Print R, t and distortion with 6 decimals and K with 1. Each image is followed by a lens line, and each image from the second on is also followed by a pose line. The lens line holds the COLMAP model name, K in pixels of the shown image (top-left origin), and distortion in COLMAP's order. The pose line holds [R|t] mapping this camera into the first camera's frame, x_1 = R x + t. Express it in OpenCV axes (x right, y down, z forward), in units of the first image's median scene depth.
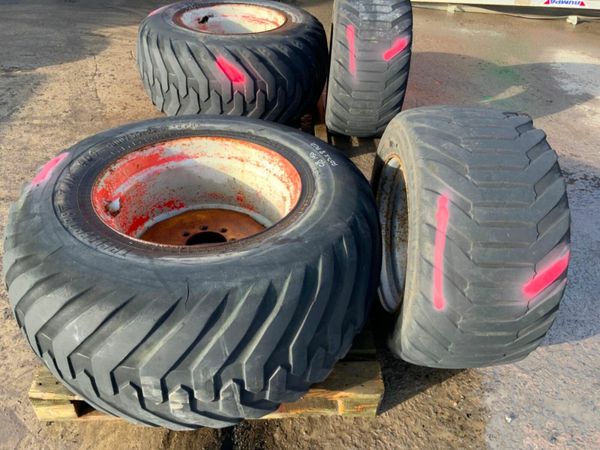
lens RADIAL K [[496.5, 0, 301.1], [0, 496.5, 231.0], [0, 0, 1]] dist [0.070688, -0.121963]
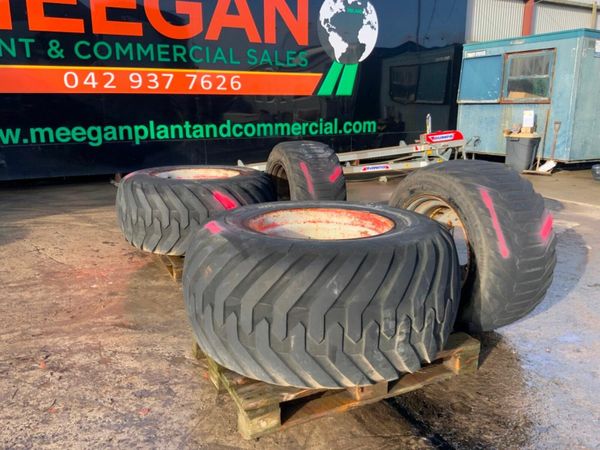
lens RADIAL K [[496.5, 0, 298.5], [0, 496.5, 225.0], [0, 0, 1]] dist [0.070688, -0.121963]
pose [[0.912091, -0.129279, 0.389073, -0.468428], [0.275541, 0.896002, -0.348222, 0.221750], [-0.303592, 0.424815, 0.852856, -0.097756]]
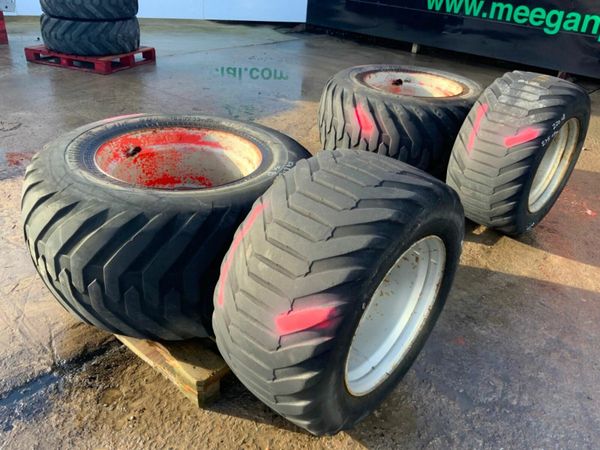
lens RADIAL K [[496.5, 0, 300.6], [0, 496.5, 230.9], [0, 0, 1]] dist [0.070688, -0.121963]
pose [[0.735366, 0.353950, -0.577890, 0.478616], [-0.445061, 0.895320, -0.017969, -0.019000], [0.511036, 0.270410, 0.815917, 0.102431]]
